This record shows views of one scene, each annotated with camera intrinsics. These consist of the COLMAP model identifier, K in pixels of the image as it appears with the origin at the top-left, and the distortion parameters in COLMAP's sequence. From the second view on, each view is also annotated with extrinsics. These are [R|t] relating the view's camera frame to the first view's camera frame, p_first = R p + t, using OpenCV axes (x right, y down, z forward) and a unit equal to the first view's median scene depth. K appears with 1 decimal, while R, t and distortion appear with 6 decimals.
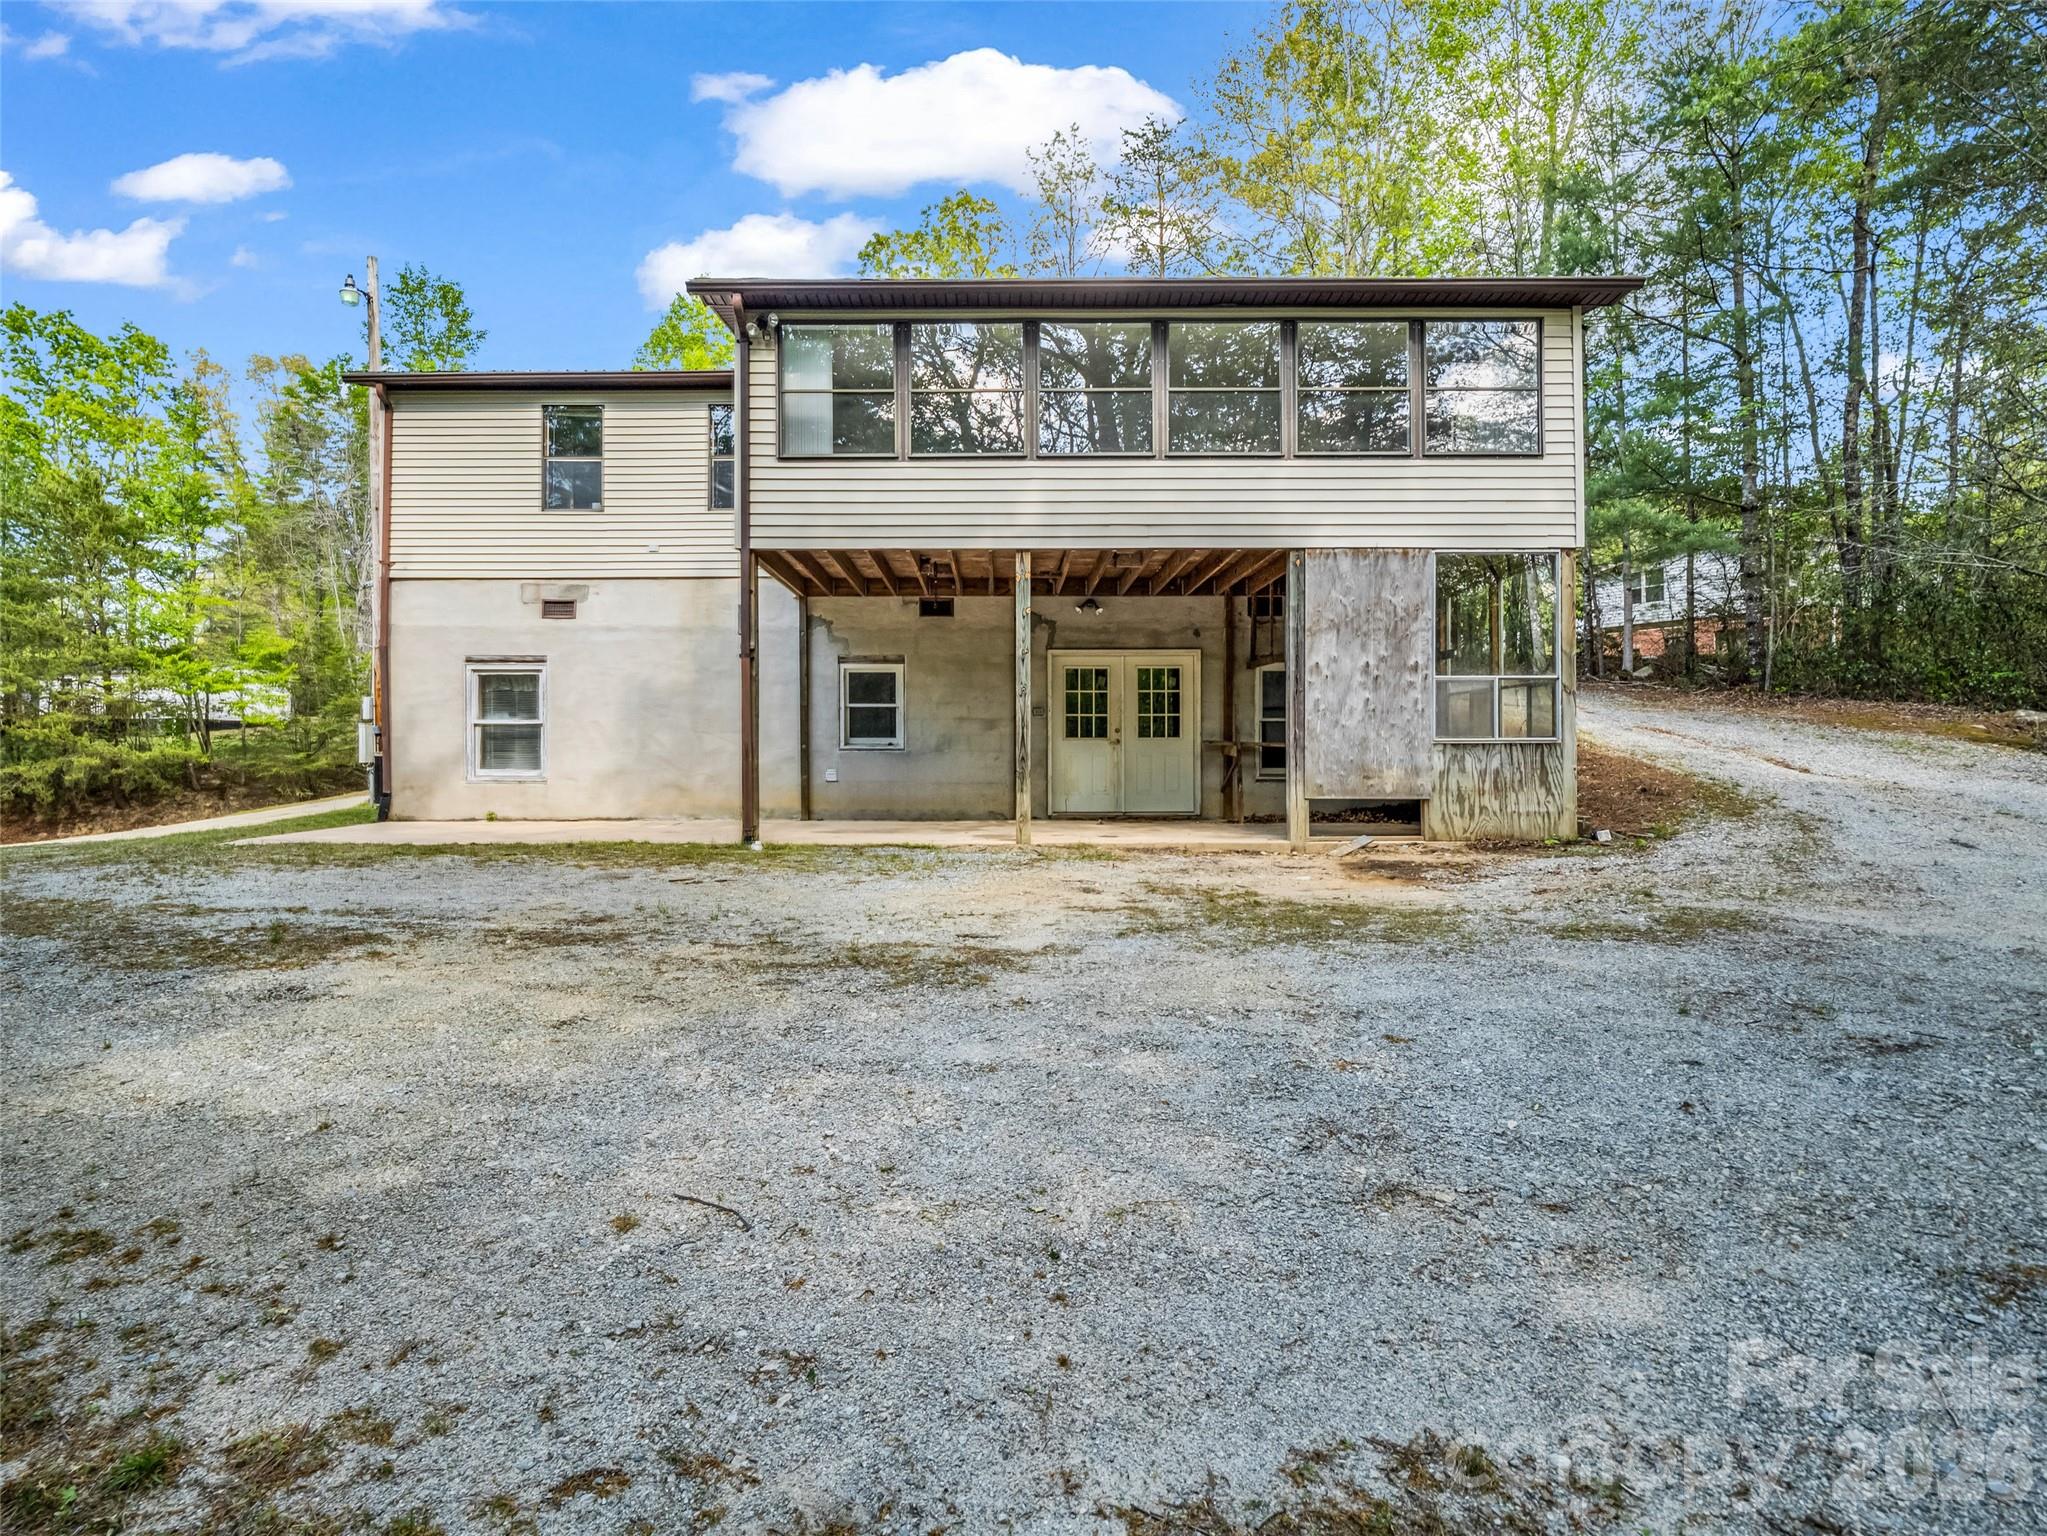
lens RADIAL K [[975.1, 0, 1022.5], [0, 975.1, 765.7], [0, 0, 1]] dist [0.000403, 0.000073]
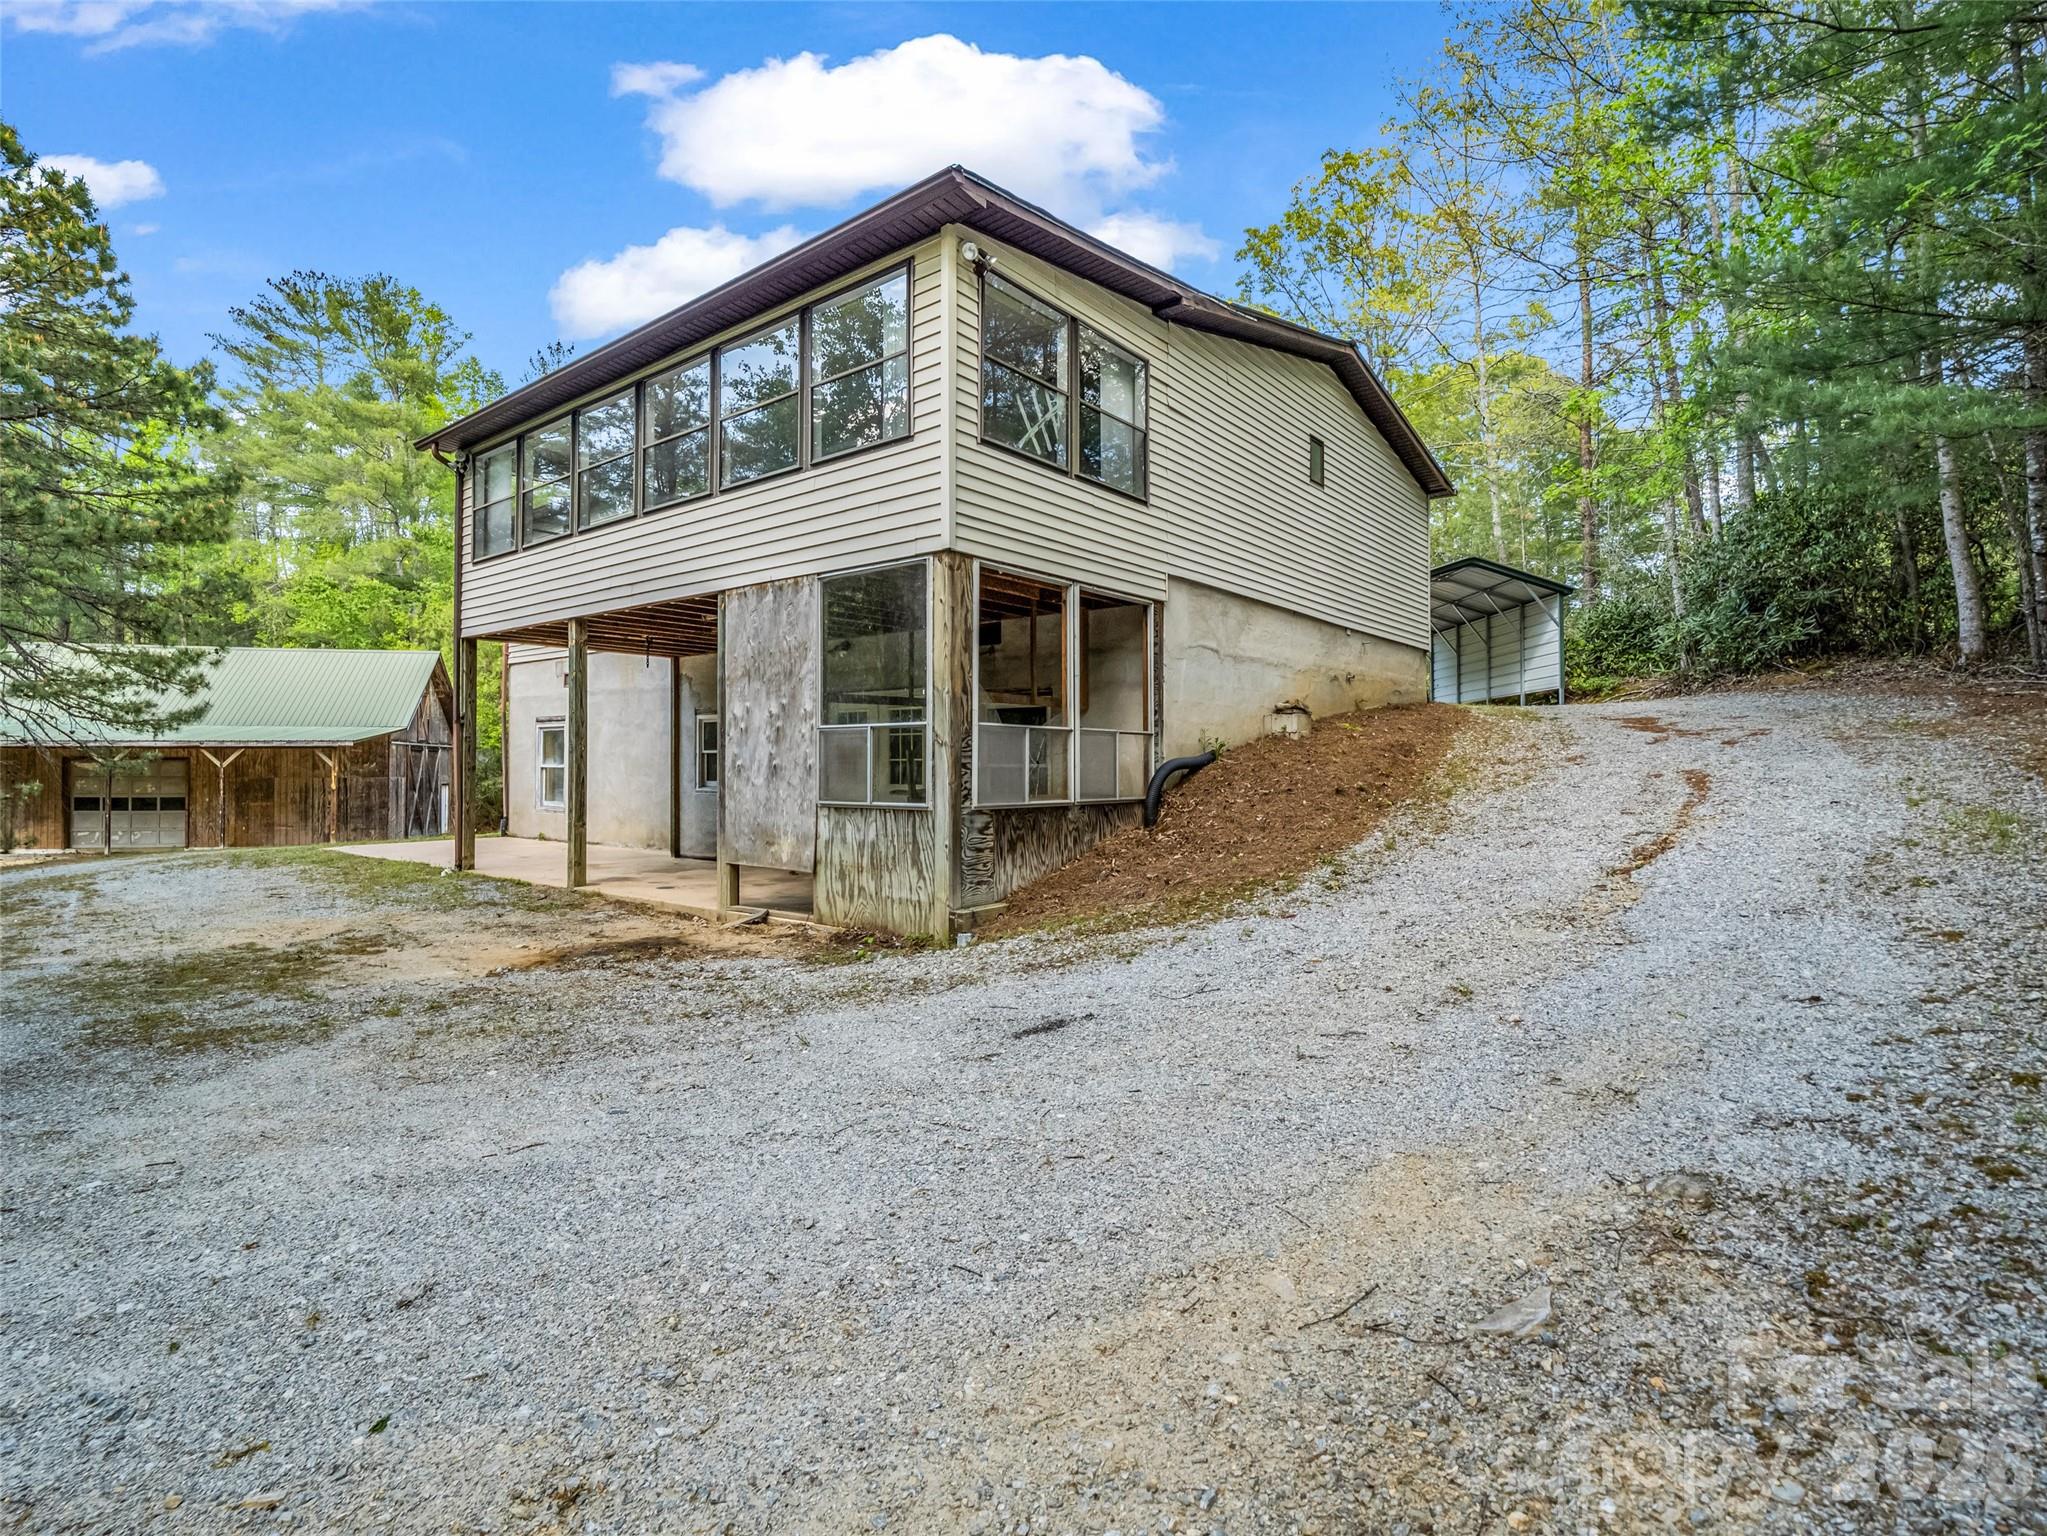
lens RADIAL K [[975.1, 0, 1024.0], [0, 975.1, 759.7], [0, 0, 1]] dist [0.000403, 0.000073]
pose [[0.785100, -0.003738, -0.619357, 1.073365], [-0.006391, 0.999880, -0.014136, -0.052156], [0.619336, 0.015056, 0.784982, 0.453264]]
